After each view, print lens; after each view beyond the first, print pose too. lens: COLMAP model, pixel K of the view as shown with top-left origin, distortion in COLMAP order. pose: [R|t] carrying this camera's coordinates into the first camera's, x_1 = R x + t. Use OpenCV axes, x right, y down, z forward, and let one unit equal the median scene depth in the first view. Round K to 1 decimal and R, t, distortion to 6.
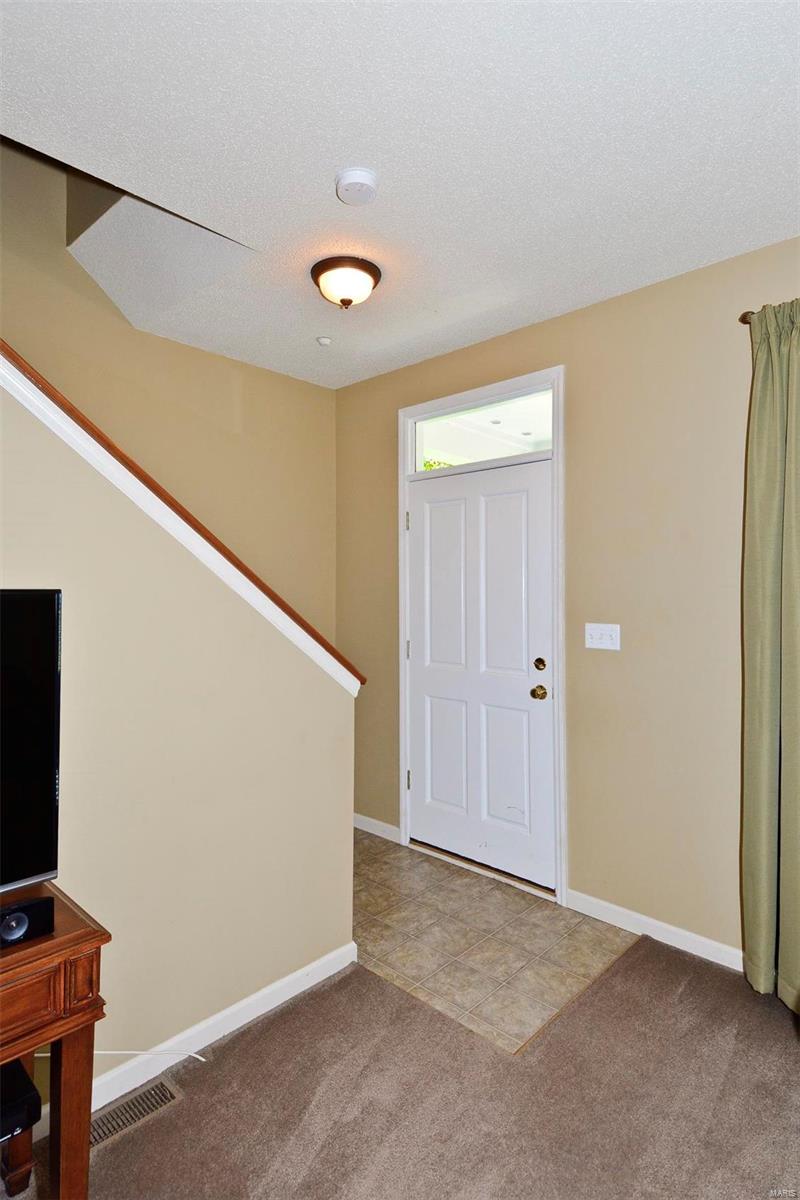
lens RADIAL K [[643.6, 0, 400.0], [0, 643.6, 600.0], [0, 0, 1]] dist [0.057559, -0.000070]
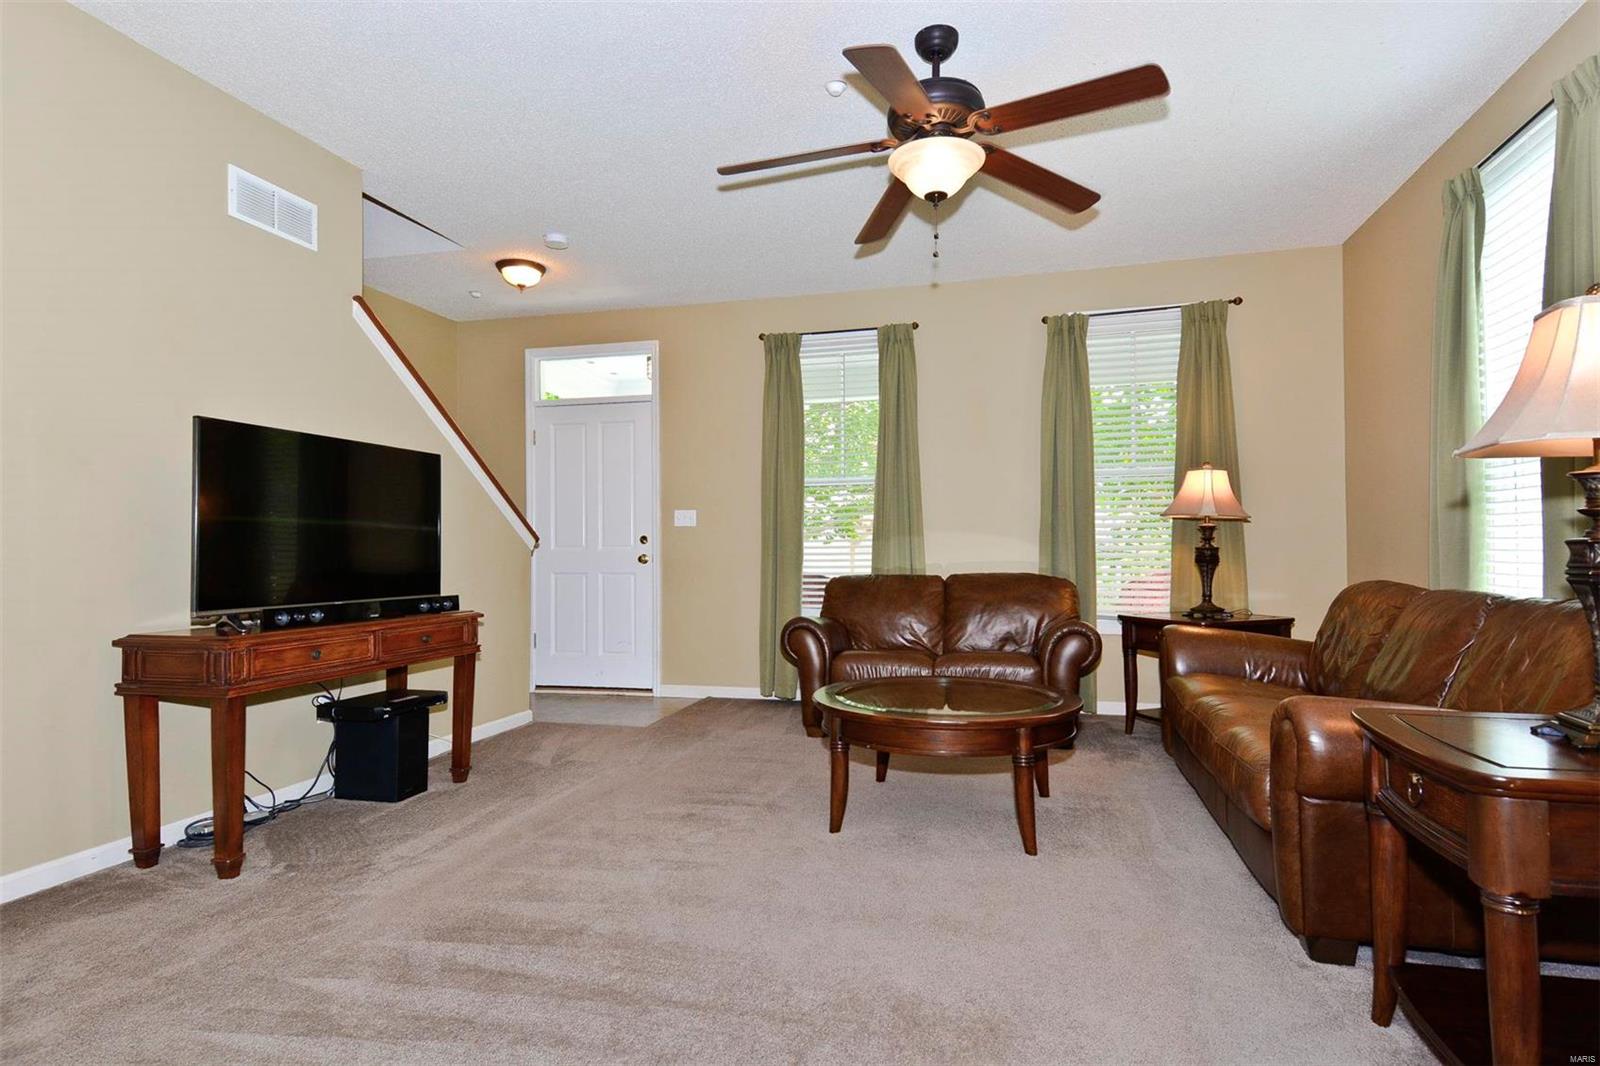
lens RADIAL K [[858.1, 0, 800.0], [0, 858.1, 533.0], [0, 0, 1]] dist [0.057559, -0.000070]
pose [[0.885560, 0.014992, 0.464282, -0.378051], [0.003109, 0.999265, -0.038197, 0.159755], [-0.464514, 0.035269, 0.884863, -0.900281]]
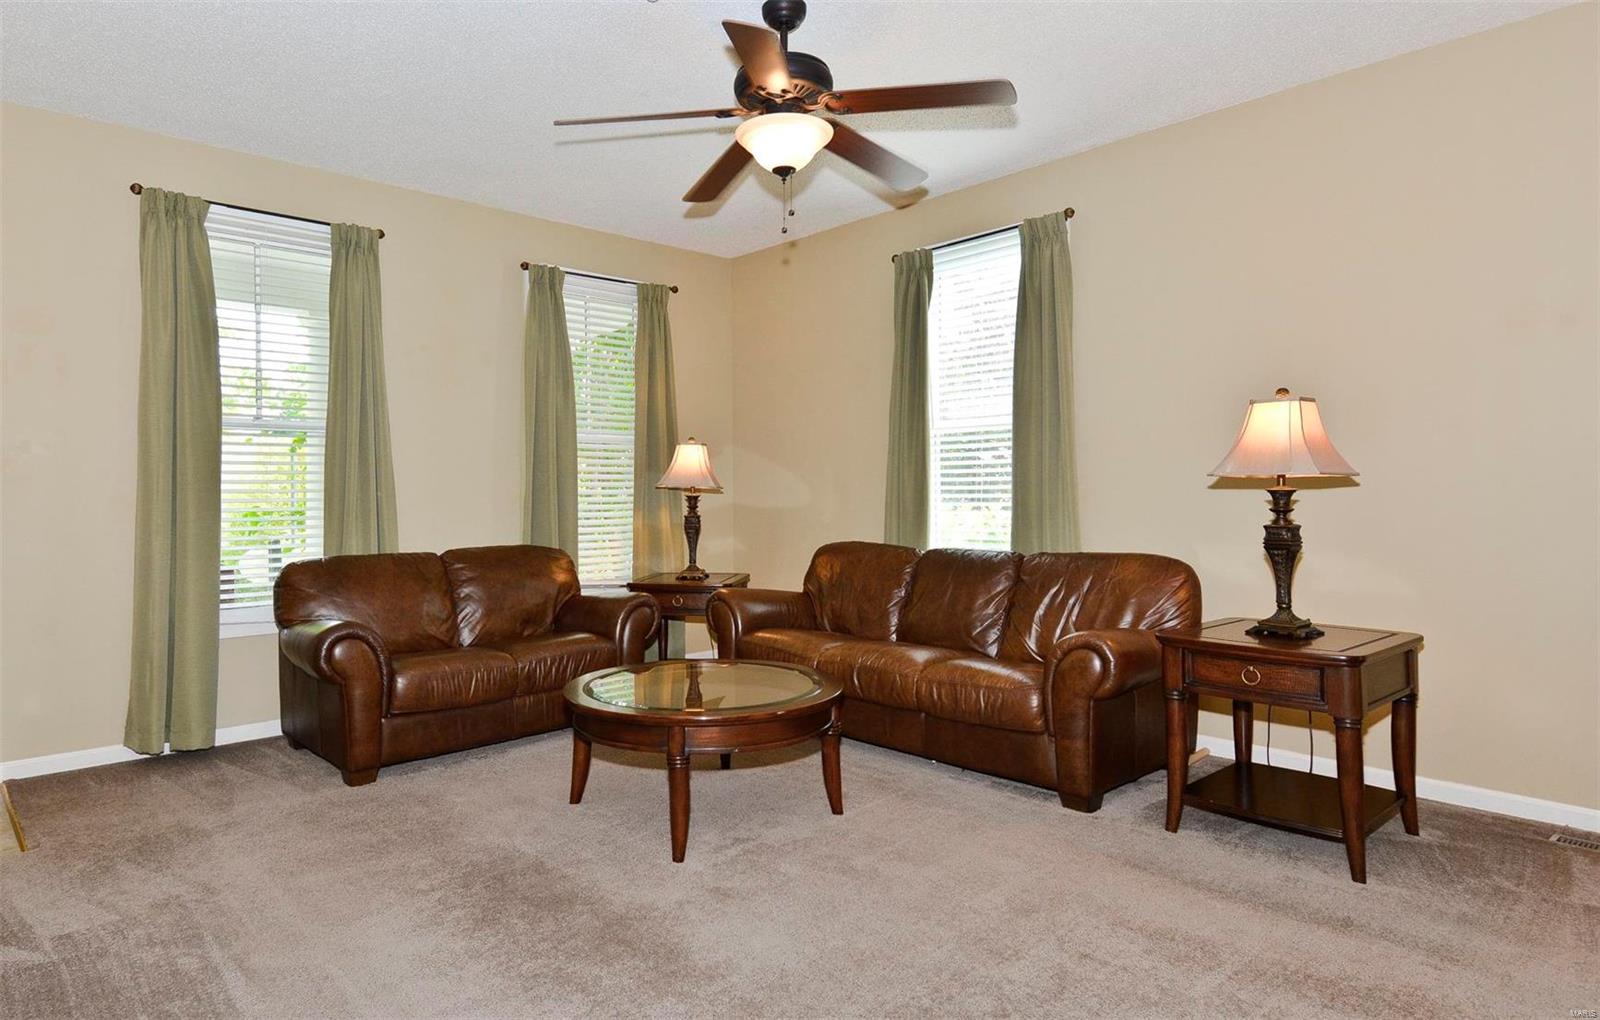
lens RADIAL K [[915.6, 0, 800.0], [0, 915.6, 510.0], [0, 0, 1]] dist [-0.000299, -0.000094]
pose [[0.081824, -0.010137, 0.996595, -0.788559], [0.011324, 0.999893, 0.009241, 0.103259], [-0.996582, 0.010530, 0.081930, -0.218338]]
